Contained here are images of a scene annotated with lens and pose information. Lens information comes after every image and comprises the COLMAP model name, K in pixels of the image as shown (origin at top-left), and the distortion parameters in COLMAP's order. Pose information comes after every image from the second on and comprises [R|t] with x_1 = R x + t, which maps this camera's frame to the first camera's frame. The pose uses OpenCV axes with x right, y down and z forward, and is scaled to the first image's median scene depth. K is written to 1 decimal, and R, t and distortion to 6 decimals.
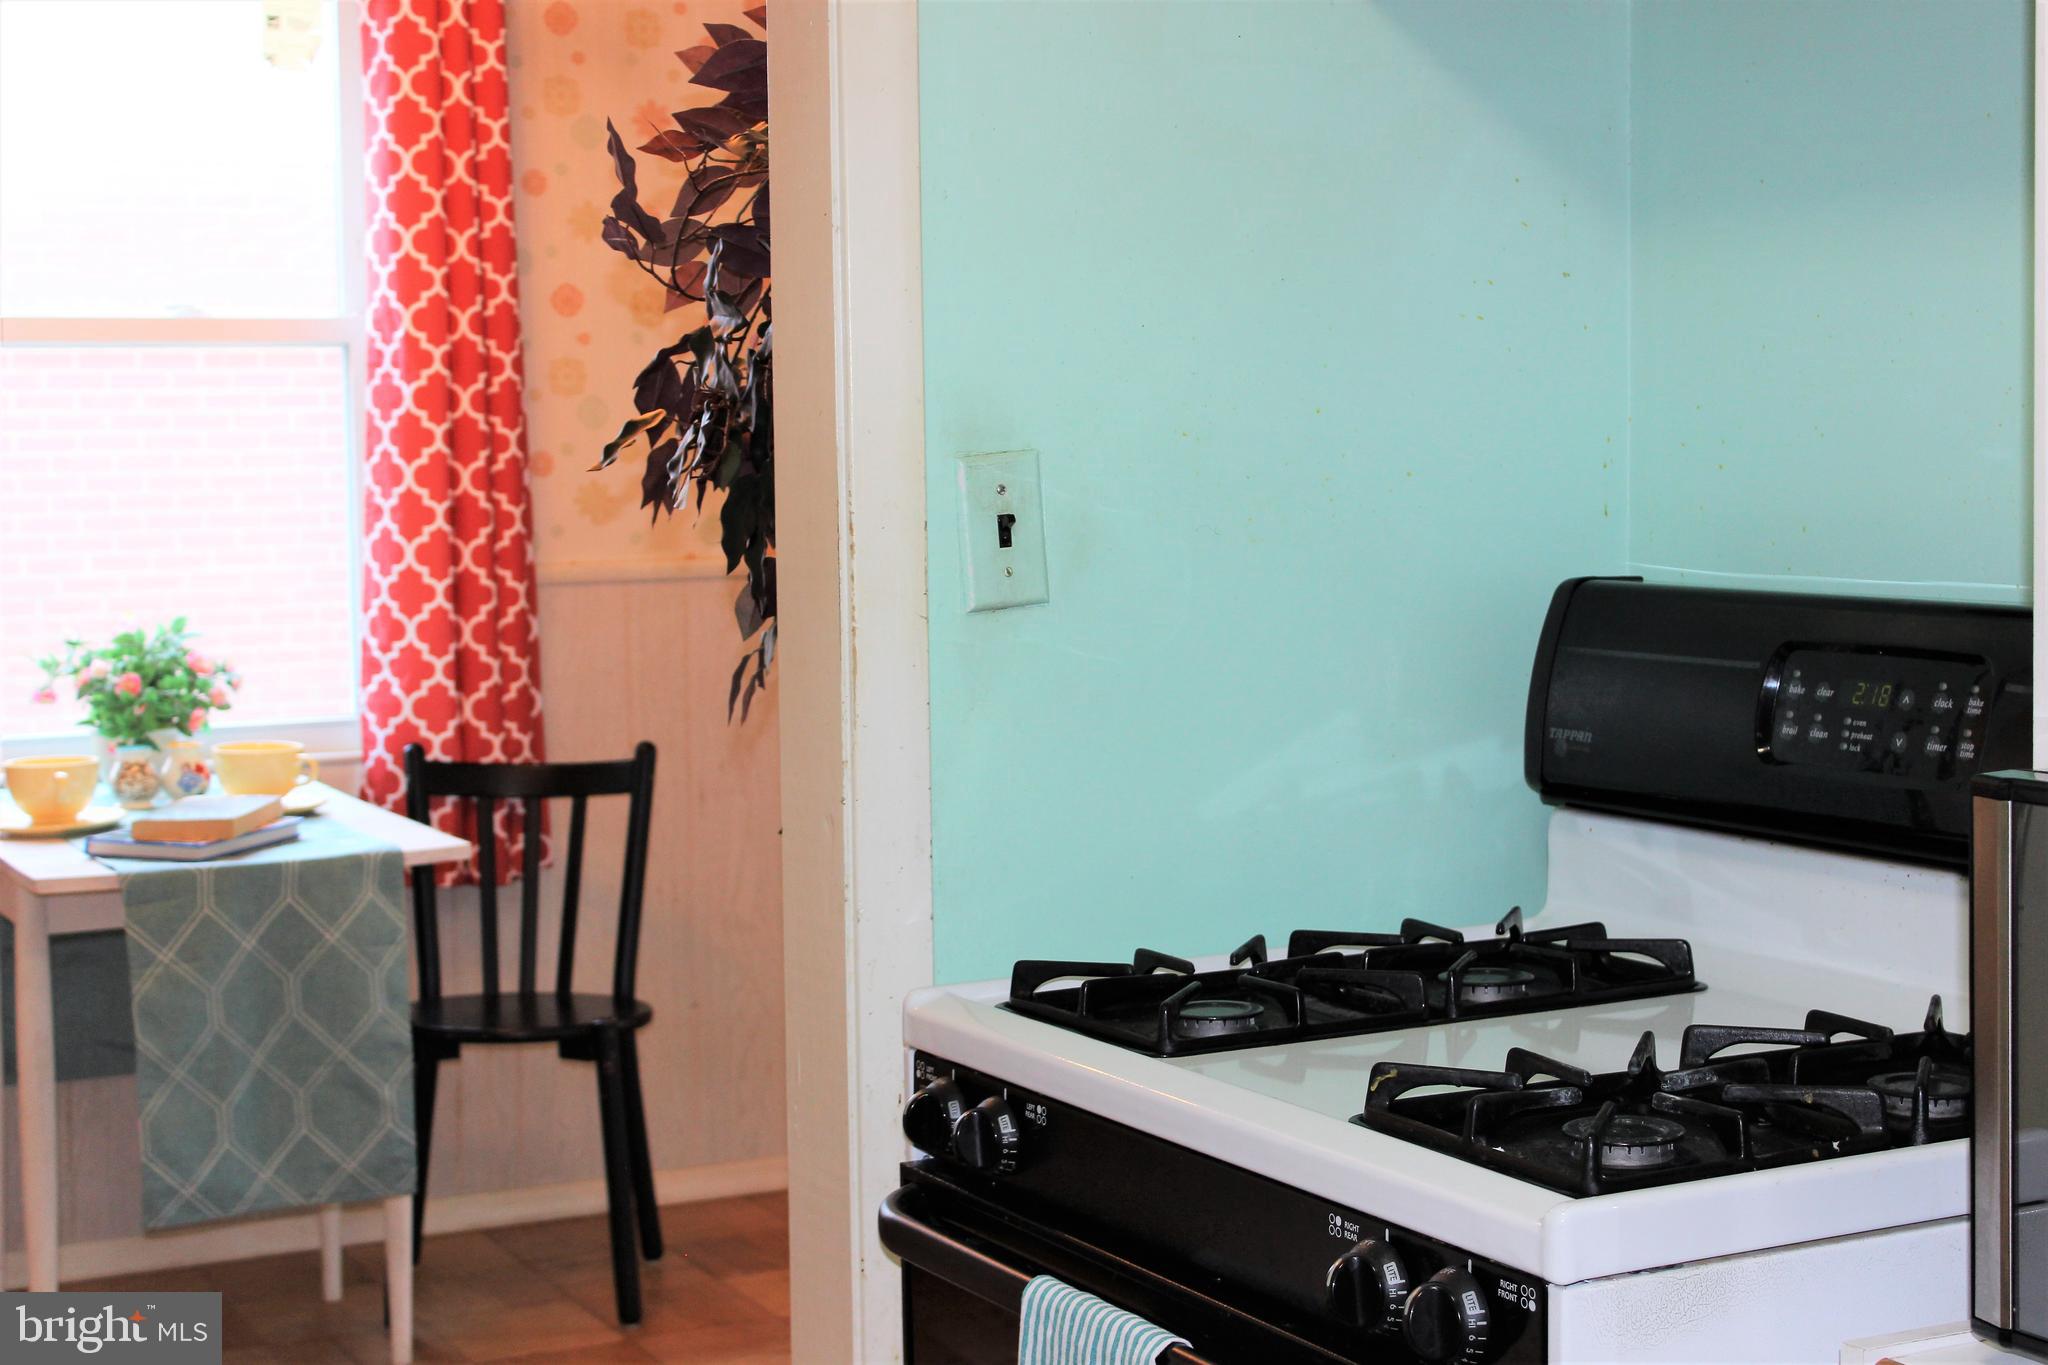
lens RADIAL K [[3315.7, 0, 1024.0], [0, 3315.7, 692.5], [0, 0, 1]] dist [0.035108, 0.000000]
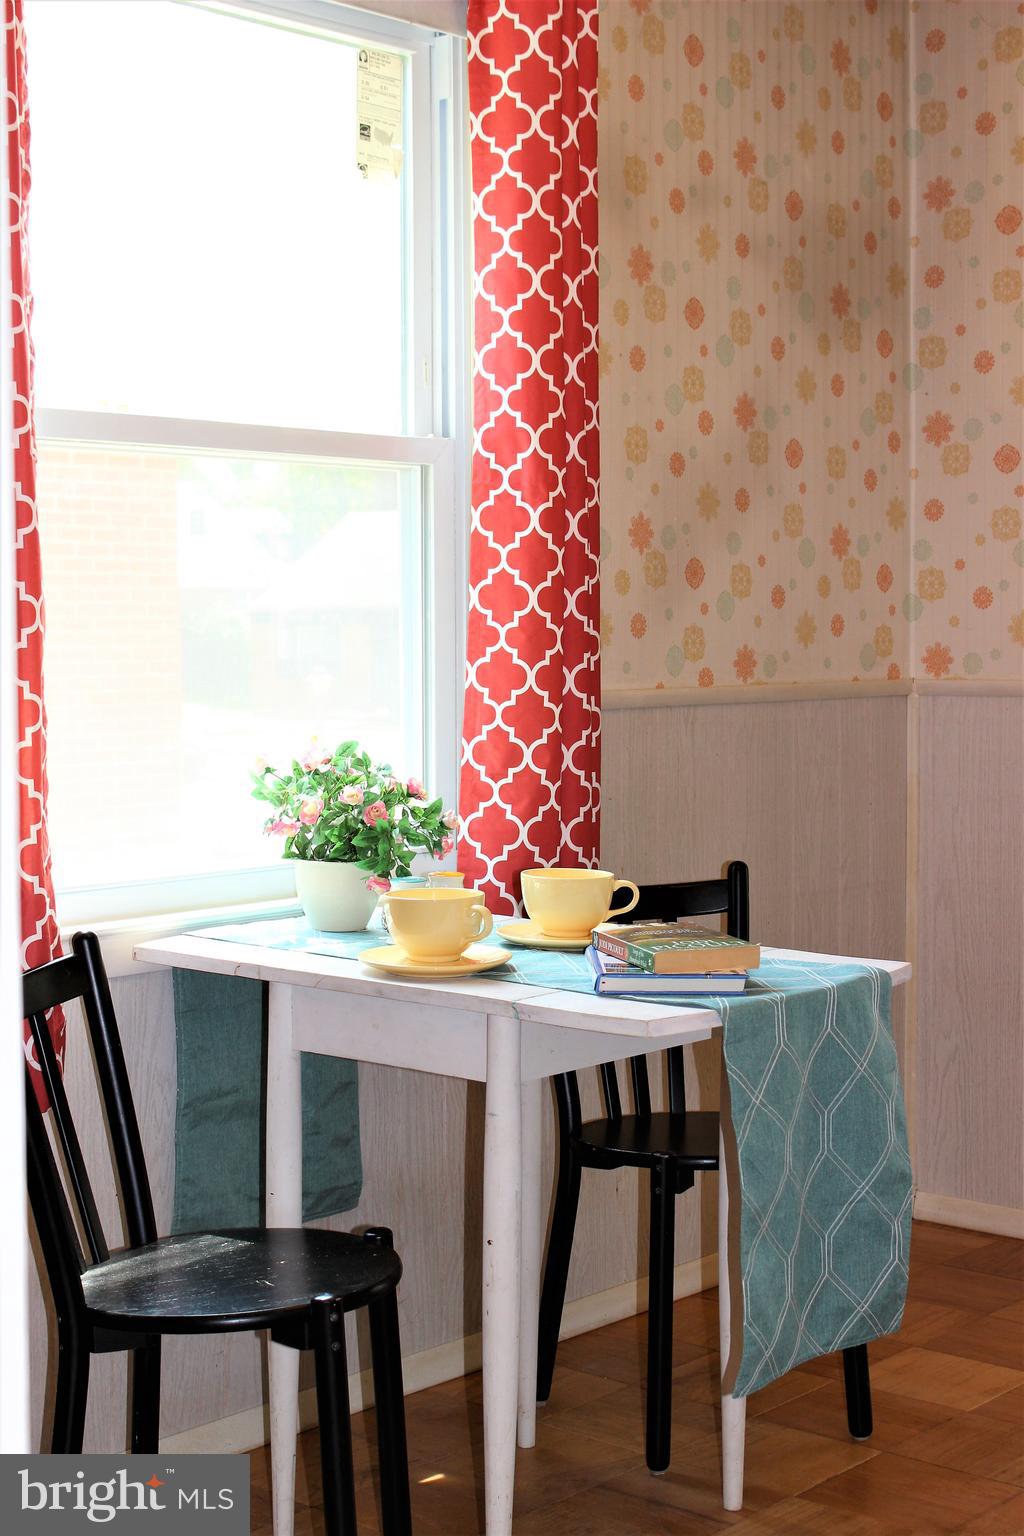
lens RADIAL K [[2486.8, 0, 512.1], [0, 2486.8, 758.6], [0, 0, 1]] dist [0.035108, 0.000000]
pose [[0.917893, -0.011384, 0.396665, -0.480526], [0.024685, 0.999291, -0.028442, 0.003407], [-0.396060, 0.035898, 0.917523, 0.323037]]
